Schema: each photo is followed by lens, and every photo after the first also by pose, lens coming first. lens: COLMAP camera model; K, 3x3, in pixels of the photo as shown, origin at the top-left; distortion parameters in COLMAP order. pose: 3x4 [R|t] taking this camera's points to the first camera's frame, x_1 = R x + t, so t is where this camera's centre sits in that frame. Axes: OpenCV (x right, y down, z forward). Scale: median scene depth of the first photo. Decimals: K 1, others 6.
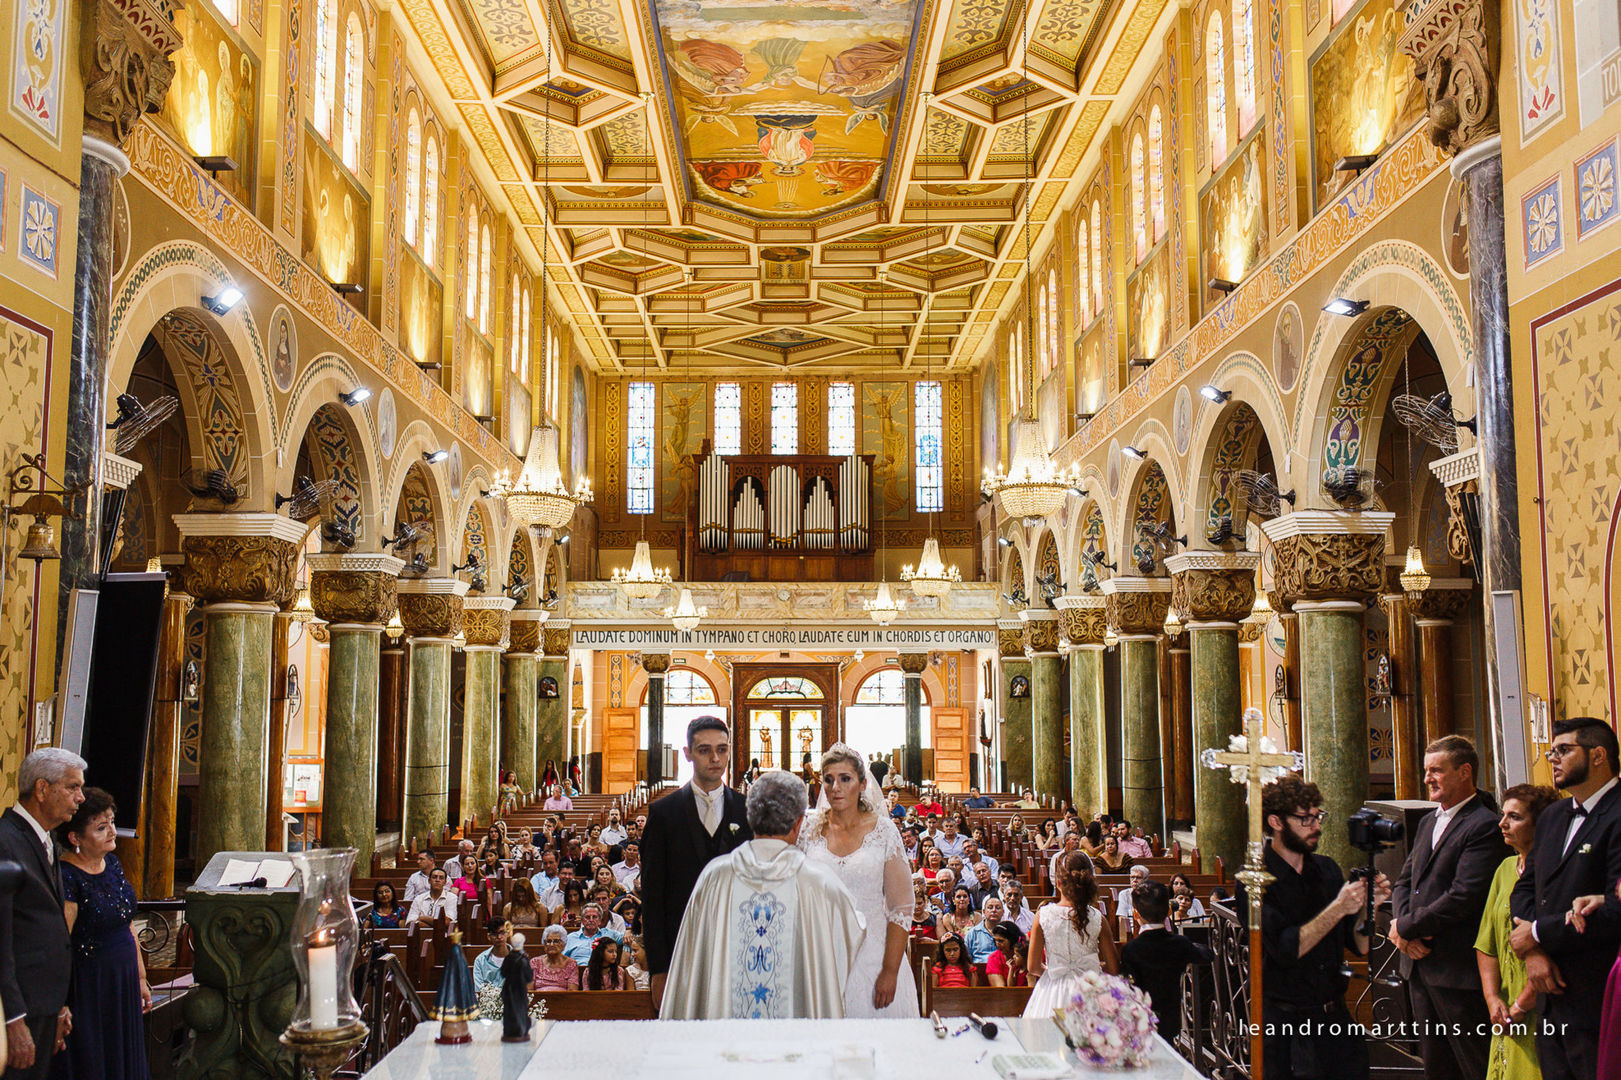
lens RADIAL K [[1513.3, 0, 805.2], [0, 1513.3, 542.8], [0, 0, 1]] dist [-0.026893, -0.004080]
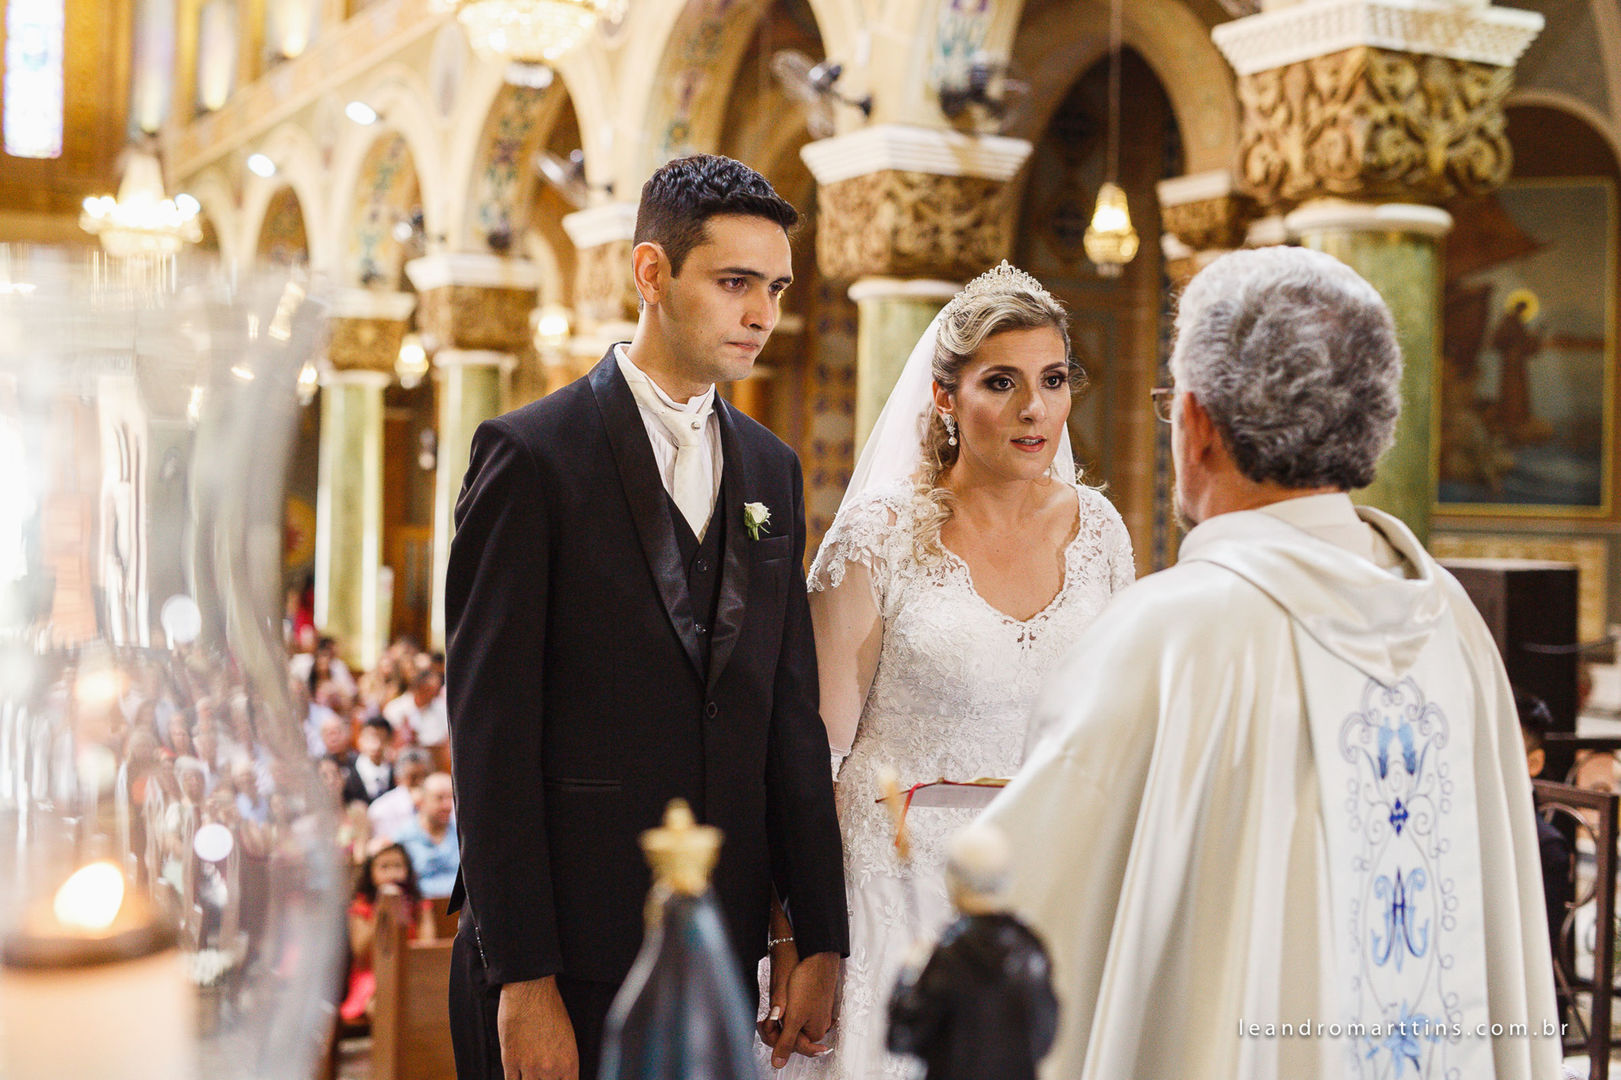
lens RADIAL K [[2230.8, 0, 810.5], [0, 2230.8, 540.0], [0, 0, 1]] dist [-0.006173, -0.009419]
pose [[0.892082, 0.018853, 0.451480, -0.049231], [-0.071073, 0.992547, 0.098986, 0.029398], [-0.446249, -0.120391, 0.886774, 0.113676]]
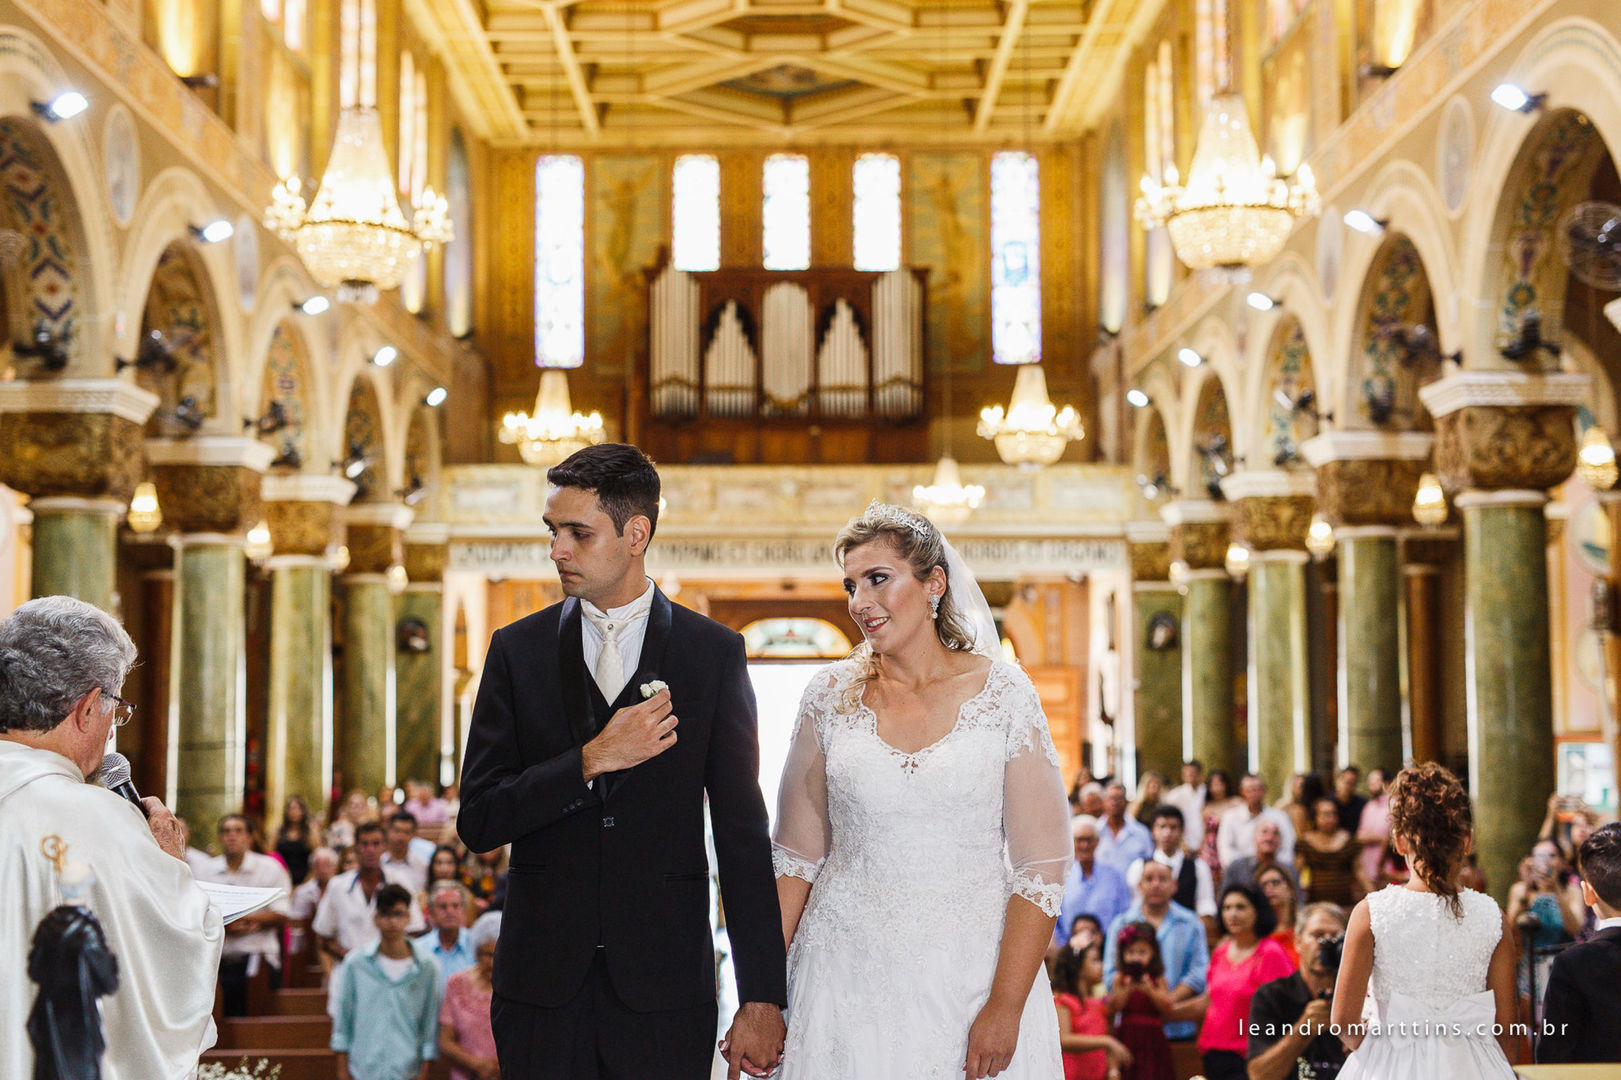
lens RADIAL K [[2271.8, 0, 810.5], [0, 2271.8, 540.0], [0, 0, 1]] dist [-0.005837, -0.008395]
pose [[0.999990, -0.003198, -0.003244, -0.001471], [0.003321, 0.999242, 0.038776, 0.023650], [0.003118, -0.038786, 0.999243, 0.066894]]
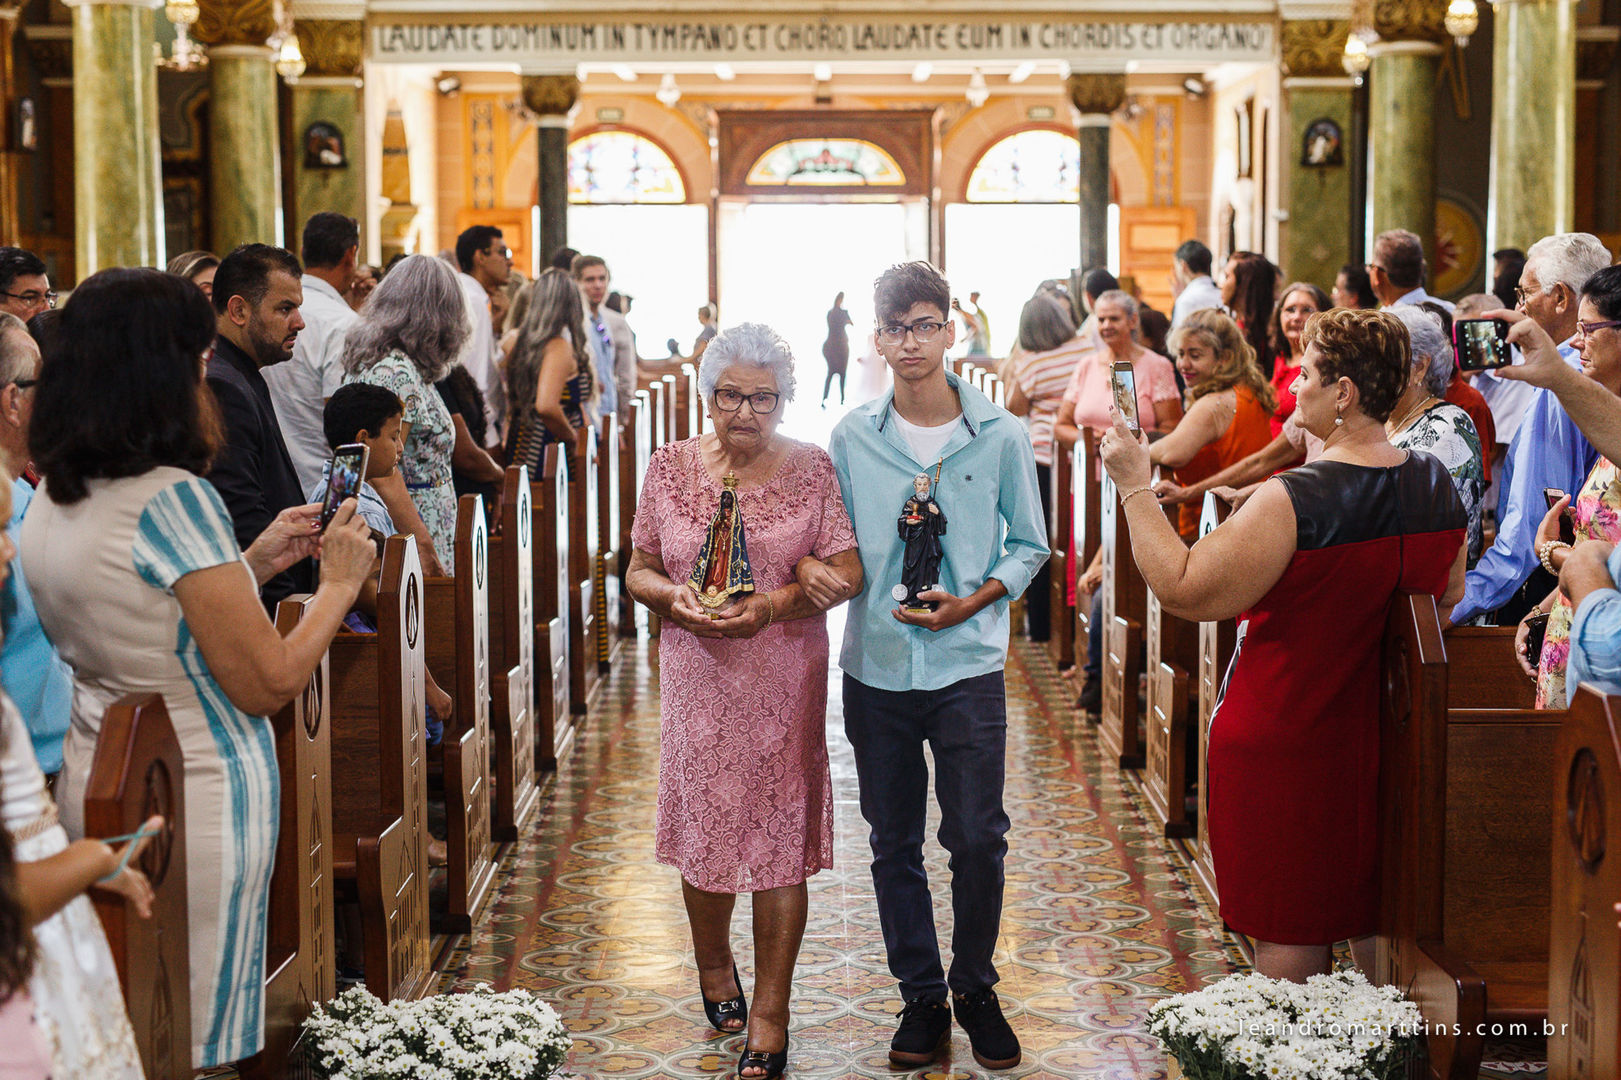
lens RADIAL K [[2380.5, 0, 820.8], [0, 2380.5, 536.3], [0, 0, 1]] dist [-0.008884, -0.015056]
pose [[0.999890, 0.001299, -0.014782, -0.003644], [0.001741, 0.979013, 0.203788, 0.075055], [0.014737, -0.203791, 0.978903, 0.291300]]
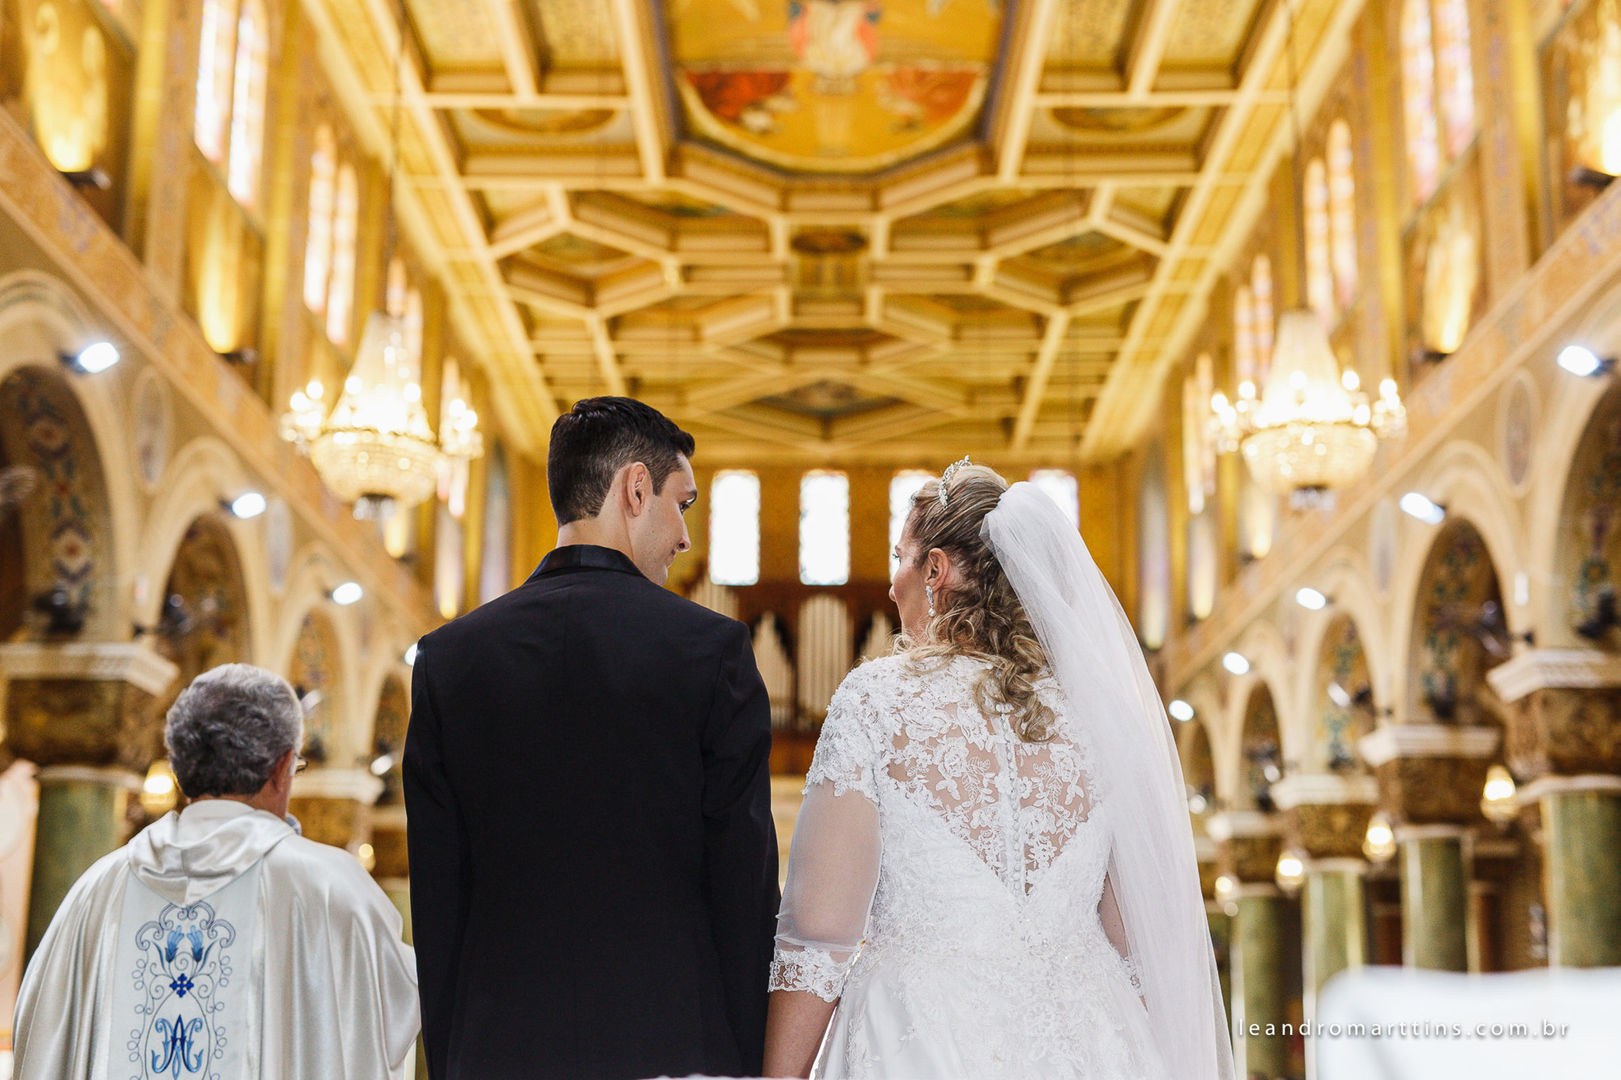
lens RADIAL K [[2230.8, 0, 810.5], [0, 2230.8, 540.0], [0, 0, 1]] dist [-0.006173, -0.009419]
pose [[0.999831, 0.005446, -0.017539, -0.004314], [-0.007458, 0.993129, -0.116785, 0.042259], [0.016783, 0.116896, 0.993002, 0.103138]]
